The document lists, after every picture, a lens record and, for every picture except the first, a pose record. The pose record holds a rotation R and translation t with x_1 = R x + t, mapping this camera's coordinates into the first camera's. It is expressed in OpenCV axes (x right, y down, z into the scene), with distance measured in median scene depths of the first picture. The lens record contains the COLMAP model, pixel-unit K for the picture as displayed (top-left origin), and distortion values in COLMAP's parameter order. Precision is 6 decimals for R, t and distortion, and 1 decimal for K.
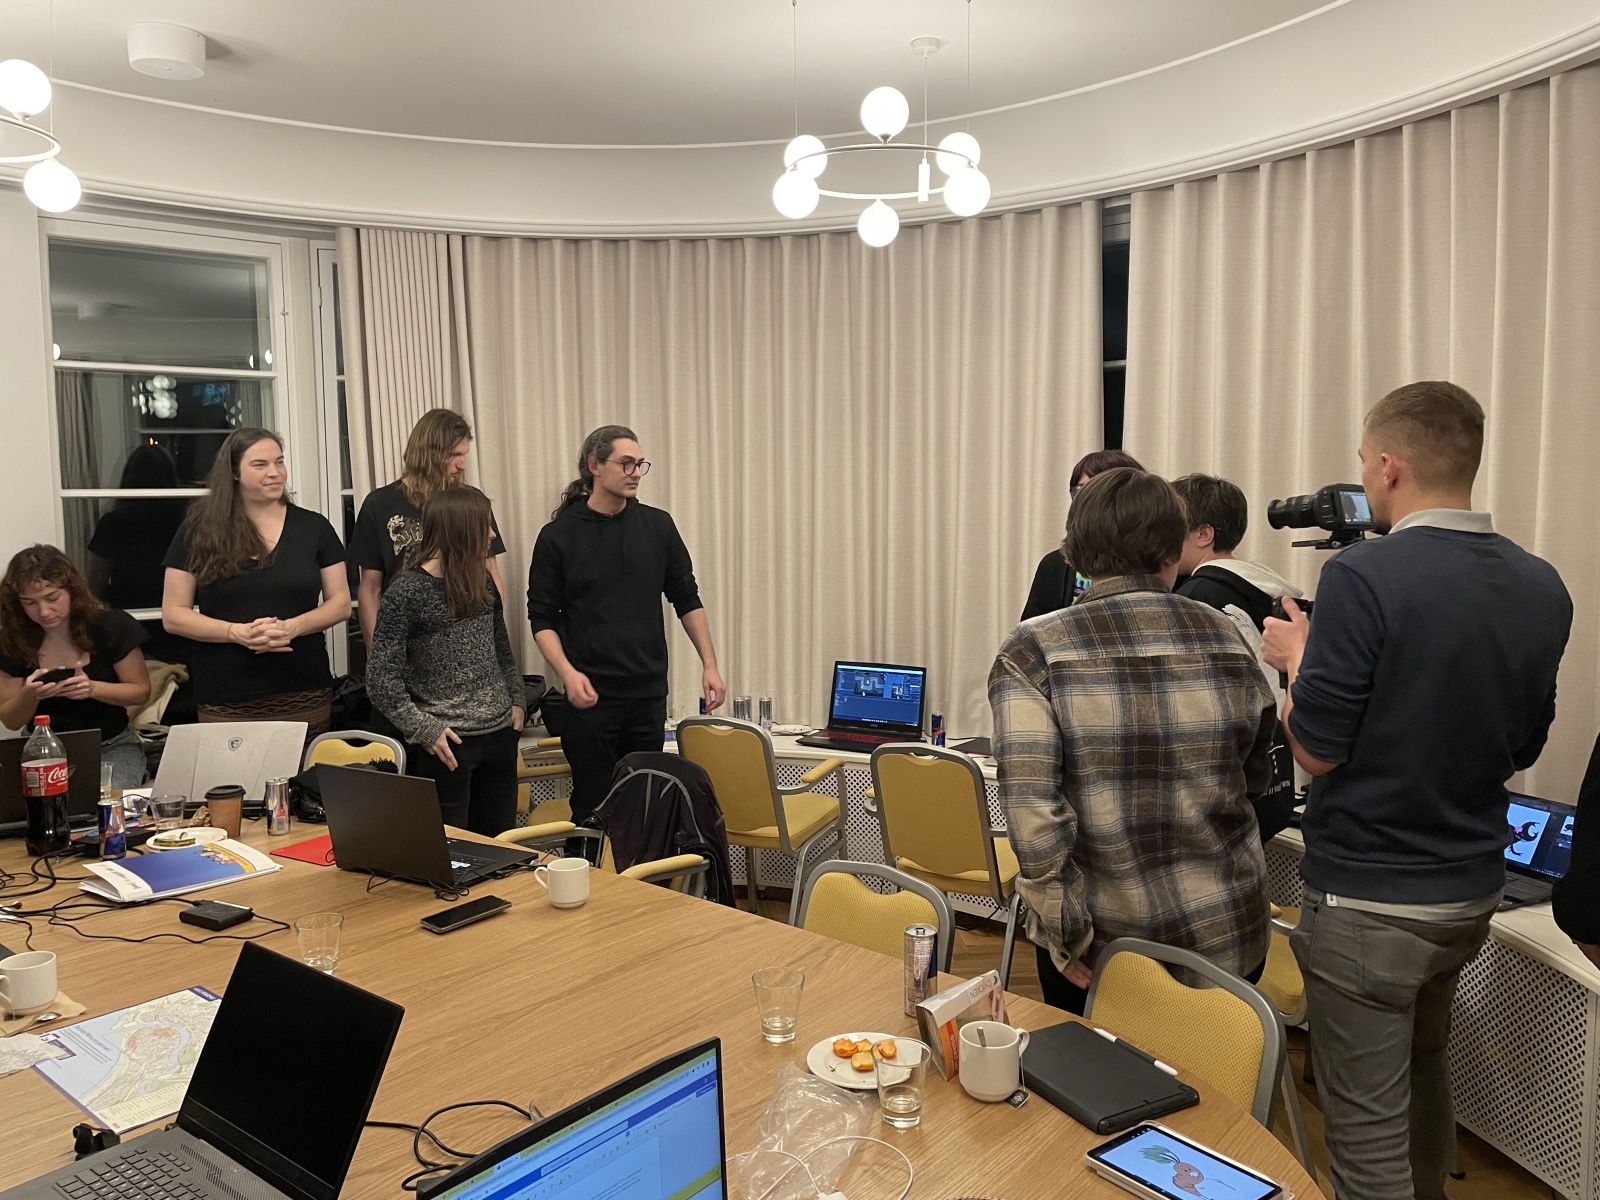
lens RADIAL K [[1216.6, 0, 795.8], [0, 1216.6, 585.2], [0, 0, 1]] dist [0.074887, -0.093443]
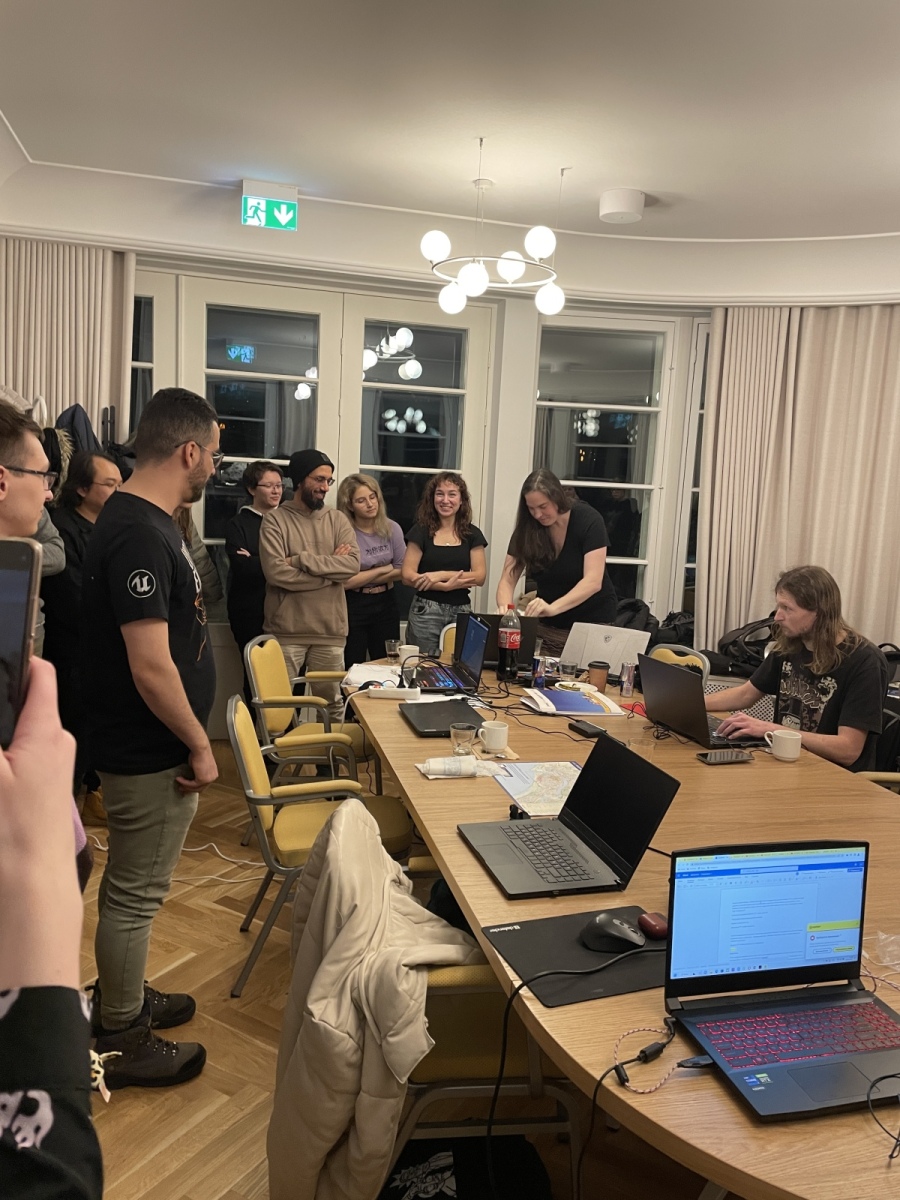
lens RADIAL K [[912.4, 0, 452.0], [0, 912.4, 594.7], [0, 0, 1]] dist [0.074887, -0.093443]
pose [[0.815558, 0.123271, -0.565393, 0.054025], [-0.105005, 0.992352, 0.064894, 0.013702], [0.569068, 0.006444, 0.822265, -0.114251]]
